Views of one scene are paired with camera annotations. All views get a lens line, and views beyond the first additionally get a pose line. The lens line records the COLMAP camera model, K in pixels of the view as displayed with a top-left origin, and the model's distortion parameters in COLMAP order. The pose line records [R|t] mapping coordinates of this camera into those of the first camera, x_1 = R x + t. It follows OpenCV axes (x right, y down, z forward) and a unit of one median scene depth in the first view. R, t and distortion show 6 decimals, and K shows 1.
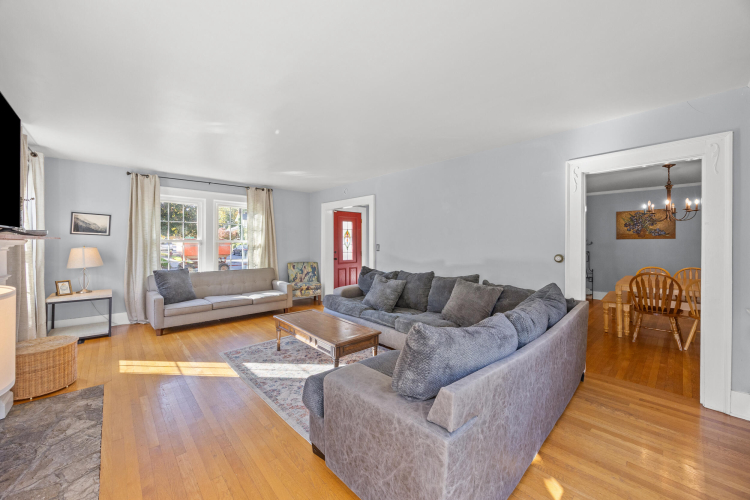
lens RADIAL K [[286.6, 0, 377.6], [0, 286.6, 246.1], [0, 0, 1]] dist [0.000887, 0.000001]
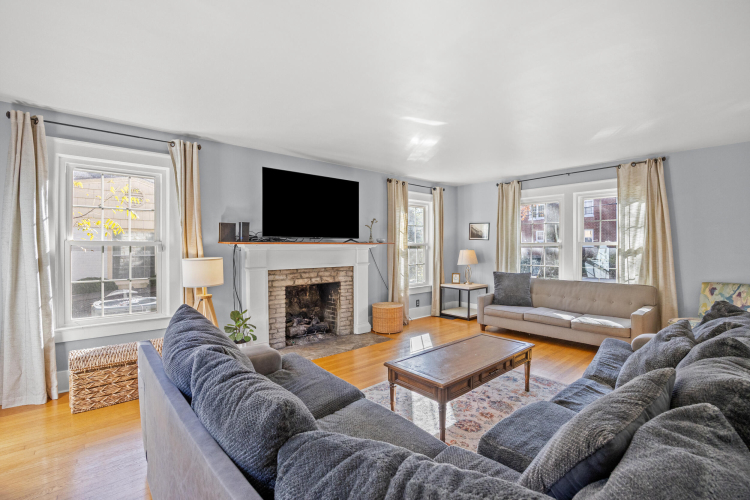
lens RADIAL K [[346.2, 0, 377.0], [0, 346.2, 247.7], [0, 0, 1]] dist [0.001136, 0.000056]
pose [[-0.016685, 0.001093, -0.999860, 0.445919], [-0.009791, 0.999951, 0.001257, -0.002083], [0.999813, 0.009810, -0.016674, 0.481043]]
